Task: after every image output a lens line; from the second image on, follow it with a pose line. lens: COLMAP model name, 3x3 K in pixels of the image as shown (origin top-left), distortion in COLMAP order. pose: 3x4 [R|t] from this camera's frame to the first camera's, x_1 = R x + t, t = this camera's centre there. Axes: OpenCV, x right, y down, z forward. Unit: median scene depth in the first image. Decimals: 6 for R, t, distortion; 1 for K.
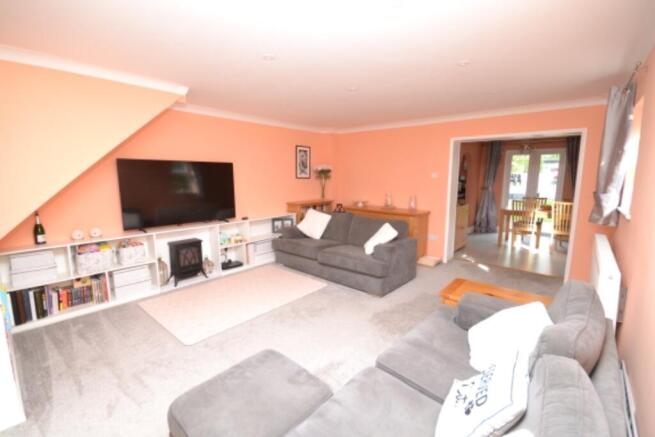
lens RADIAL K [[296.7, 0, 327.5], [0, 296.7, 218.5], [0, 0, 1]] dist [0.000804, 0.000100]
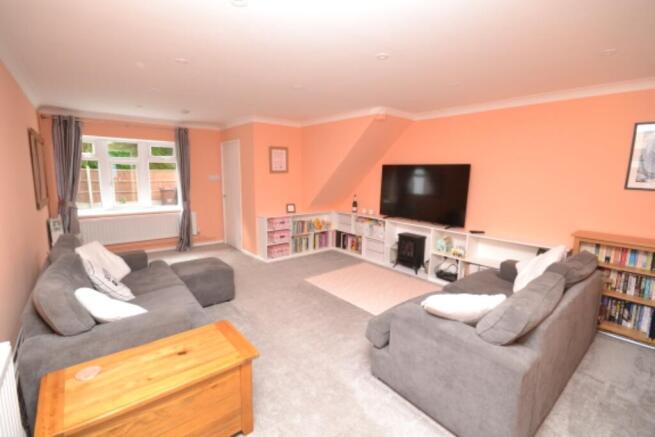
lens RADIAL K [[296.7, 0, 327.5], [0, 296.7, 218.5], [0, 0, 1]] dist [0.000804, 0.000100]
pose [[-0.147926, 0.142014, -0.978749, 0.686323], [-0.180187, 0.969203, 0.167862, -0.119474], [0.972446, 0.201189, -0.117781, 0.833660]]
